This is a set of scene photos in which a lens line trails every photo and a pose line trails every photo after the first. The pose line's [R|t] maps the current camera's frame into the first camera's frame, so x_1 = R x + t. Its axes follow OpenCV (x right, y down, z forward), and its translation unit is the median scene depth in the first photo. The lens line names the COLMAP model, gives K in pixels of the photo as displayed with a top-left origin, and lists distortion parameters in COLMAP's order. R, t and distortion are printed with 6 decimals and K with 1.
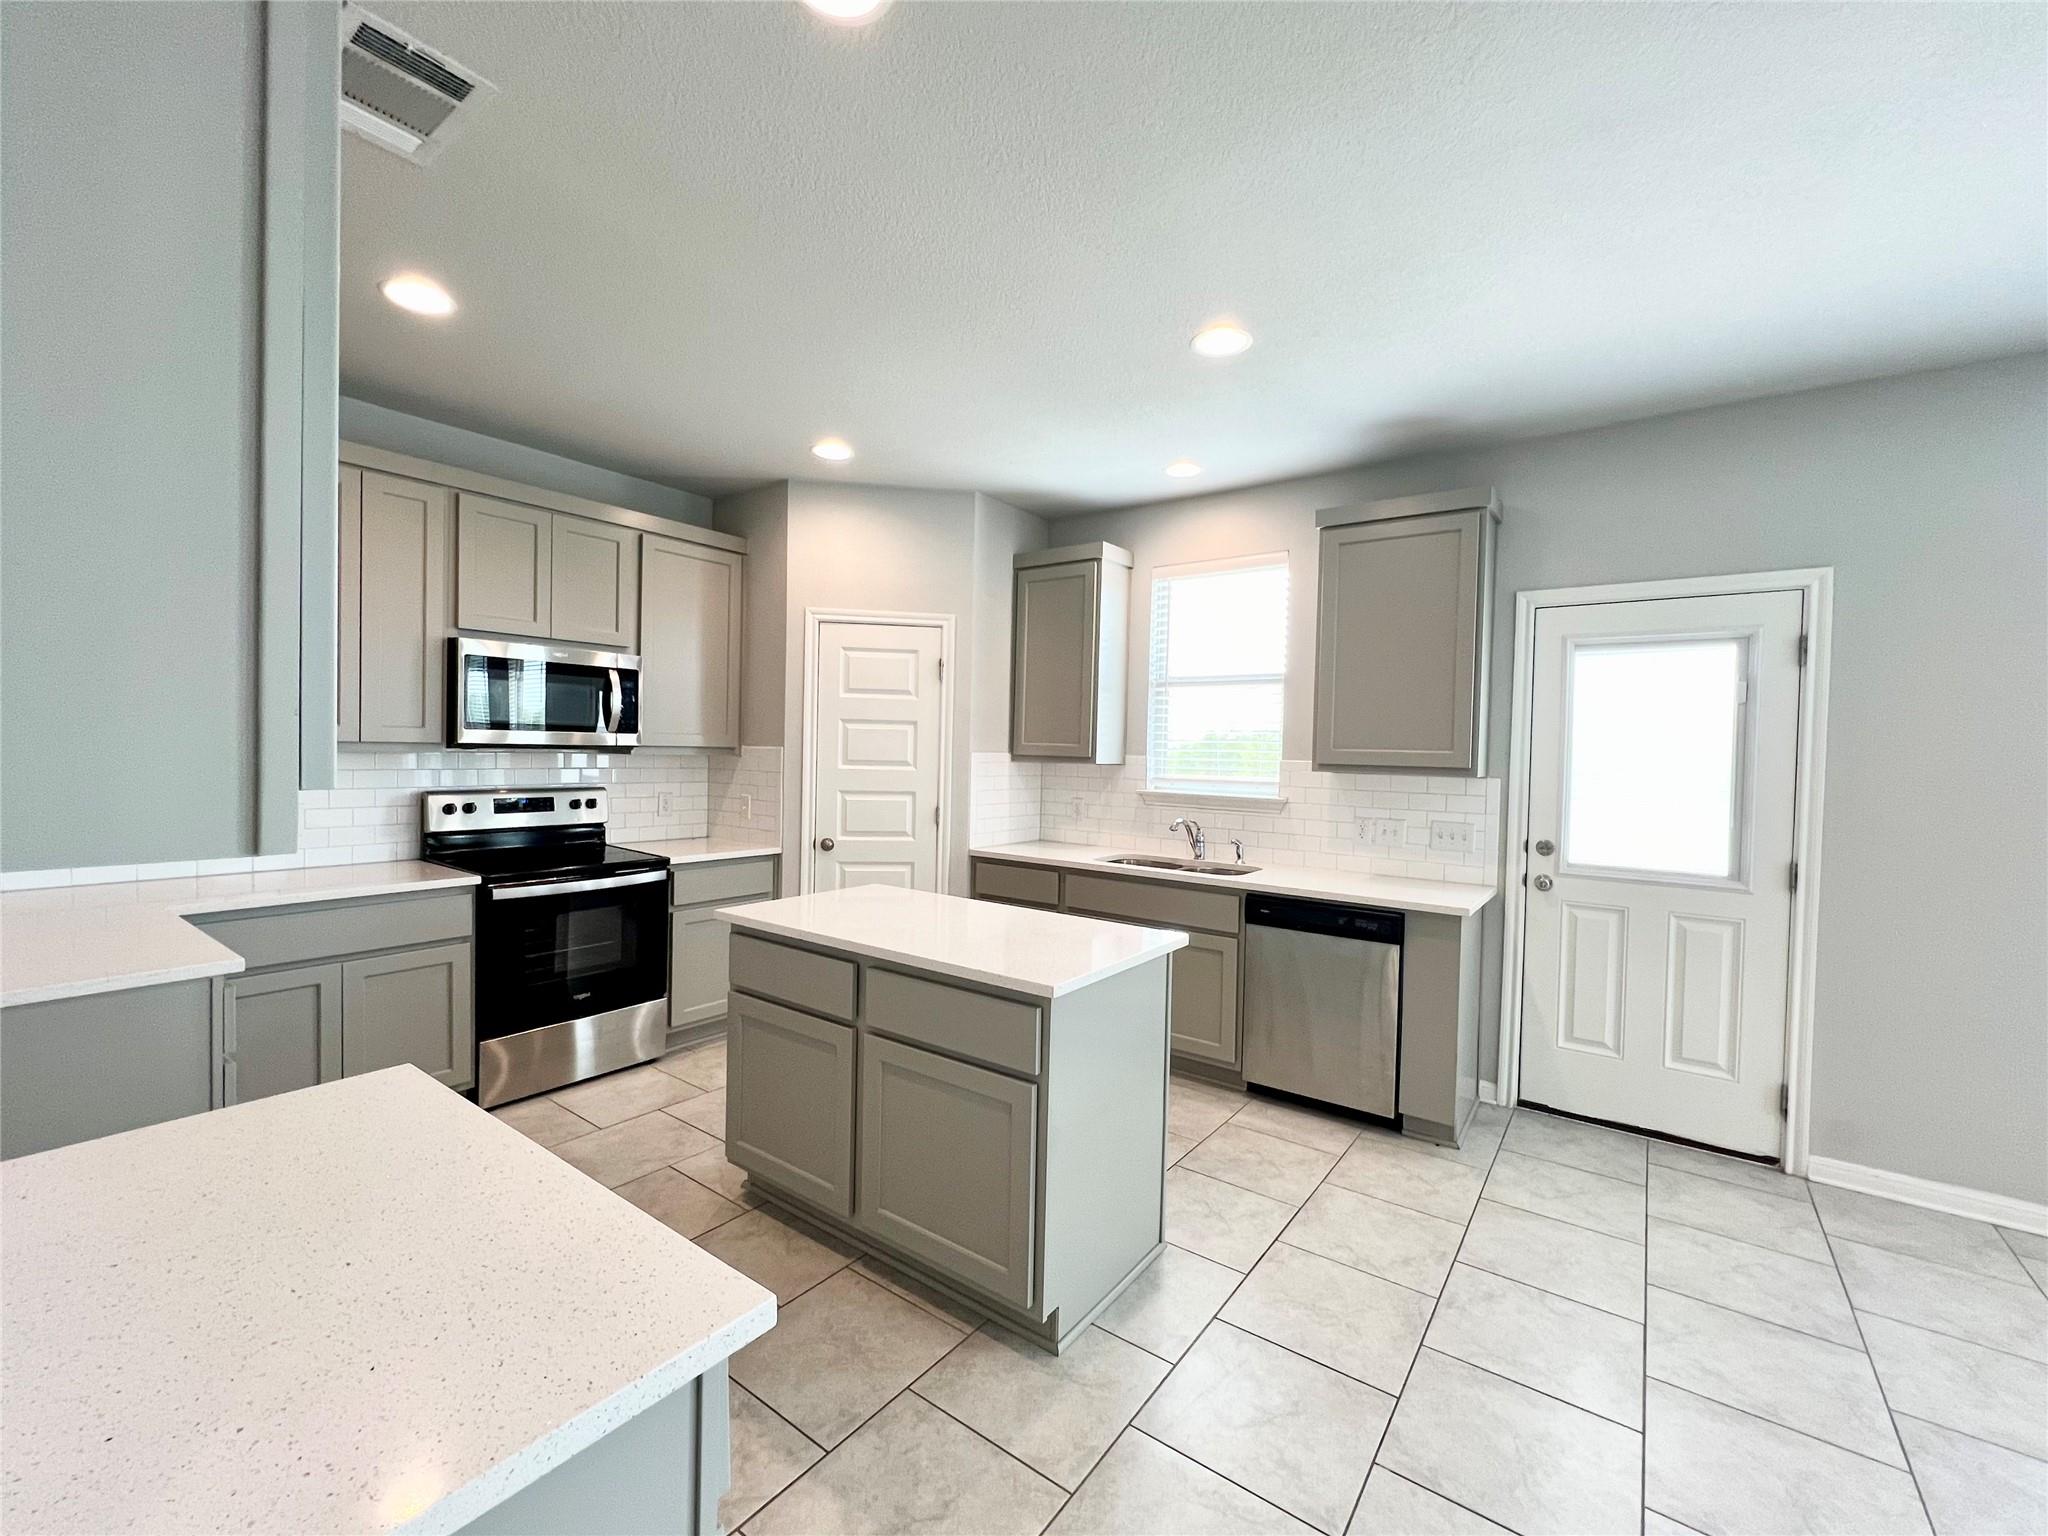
lens RADIAL K [[859.4, 0, 1020.1], [0, 859.4, 761.9], [0, 0, 1]] dist [0.009117, 0.000140]
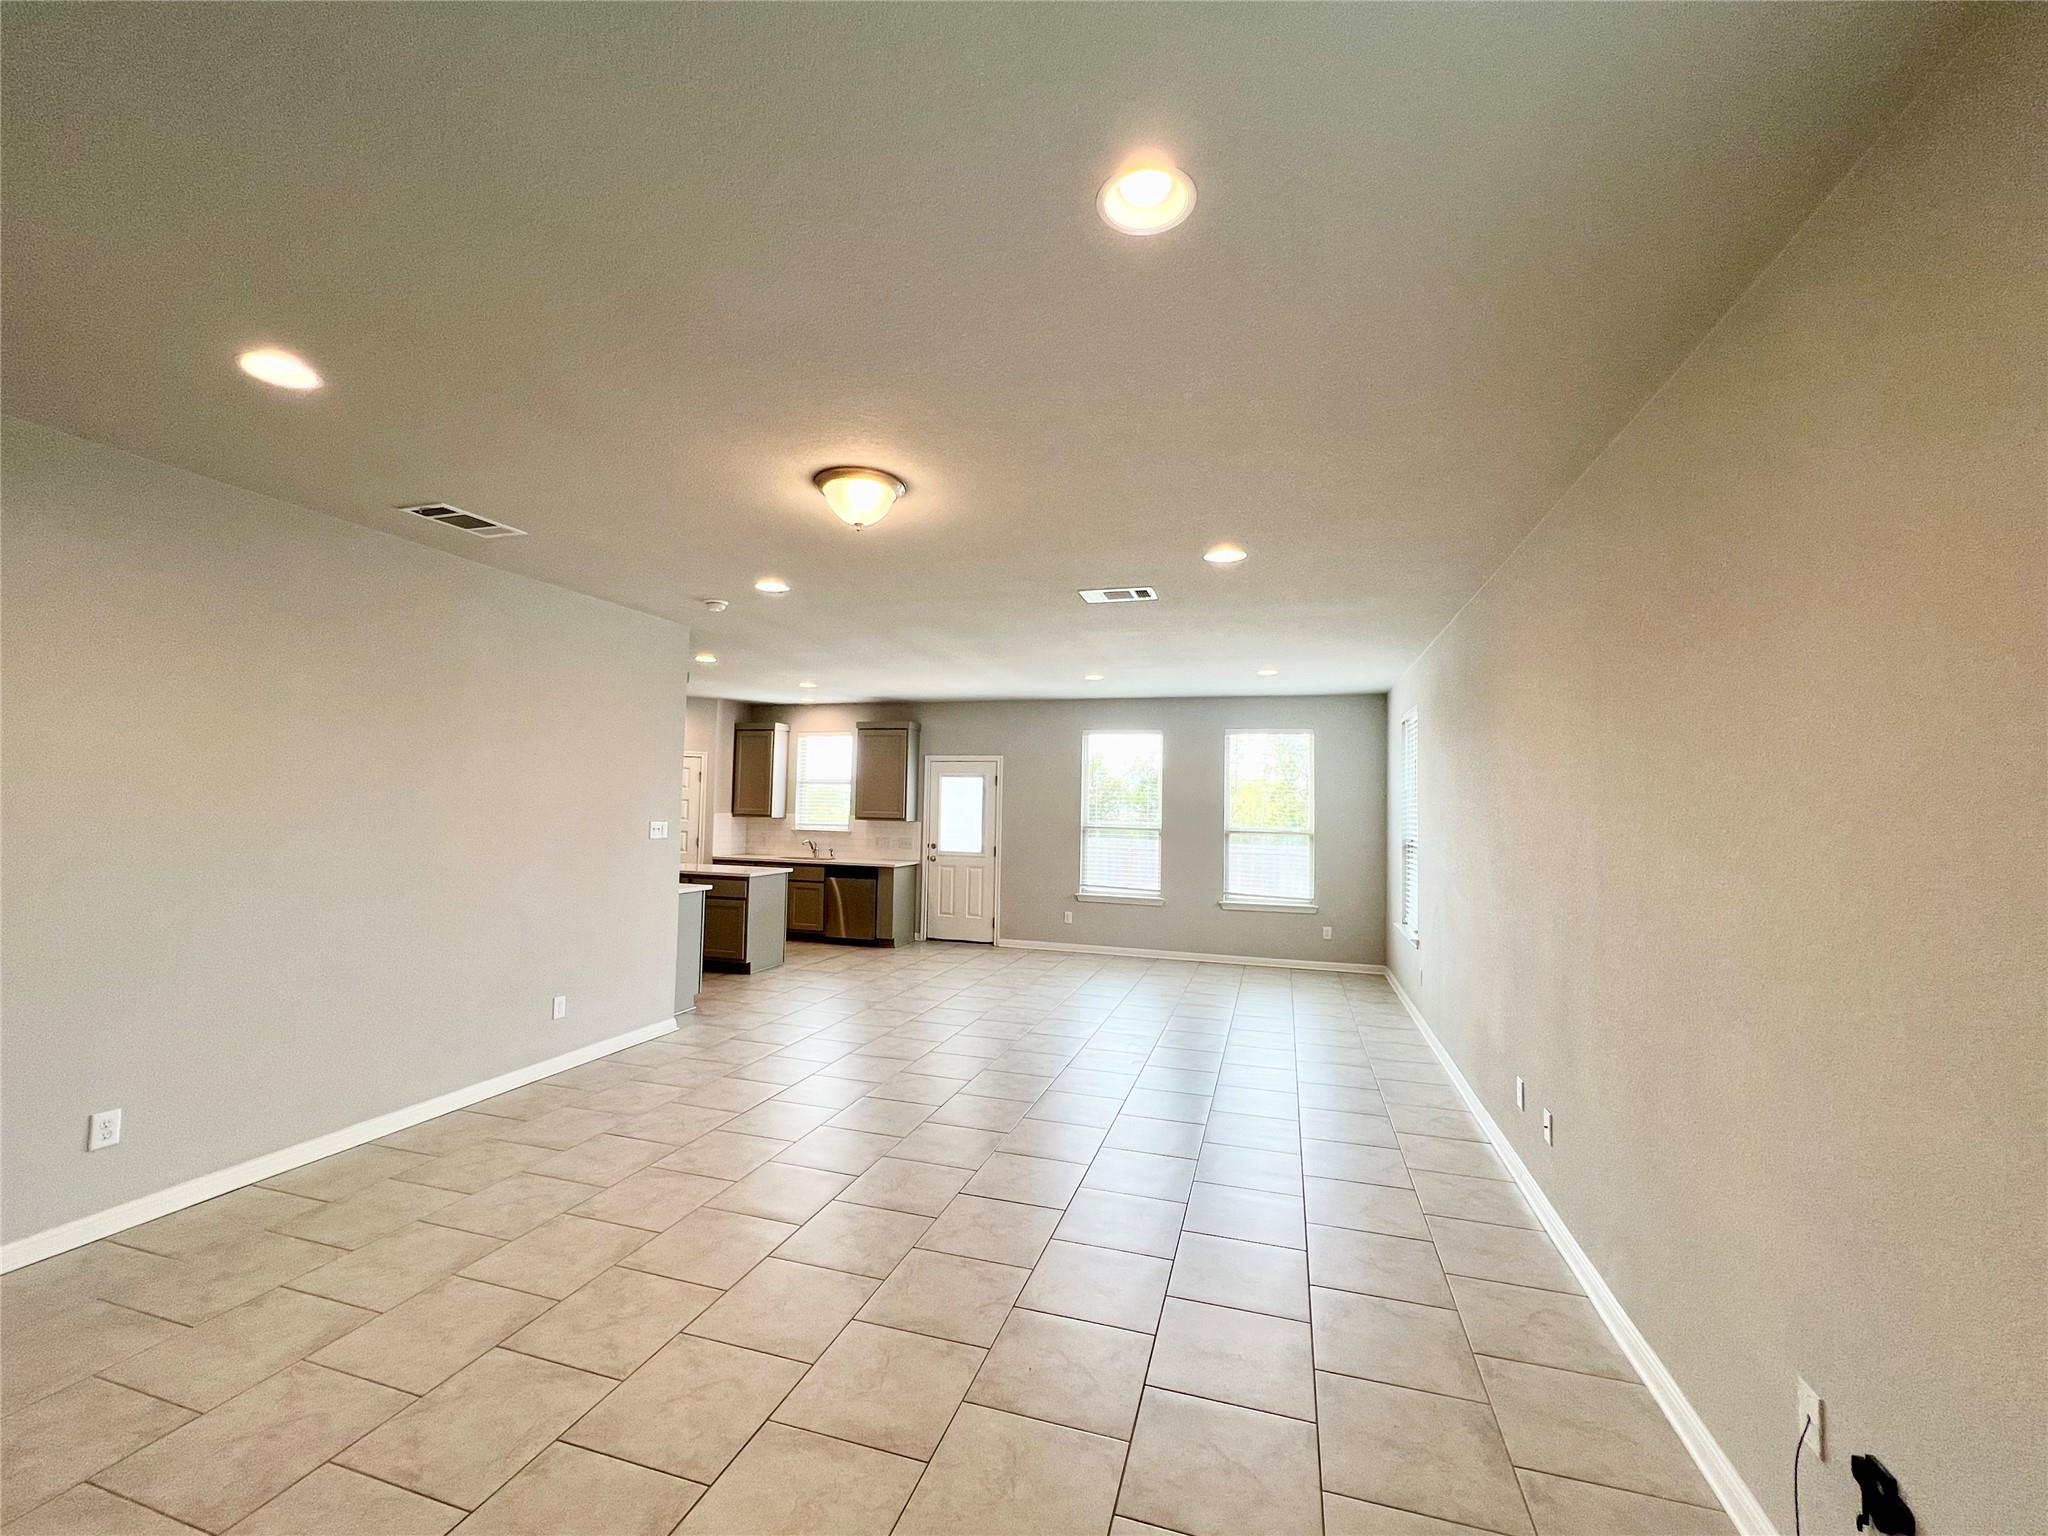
lens RADIAL K [[859.4, 0, 1020.1], [0, 859.4, 761.9], [0, 0, 1]] dist [0.009117, 0.000140]
pose [[0.944351, 0.012503, 0.328702, -0.044748], [0.006225, 0.998419, -0.055863, -0.014411], [-0.328881, 0.054800, 0.942780, -1.472148]]
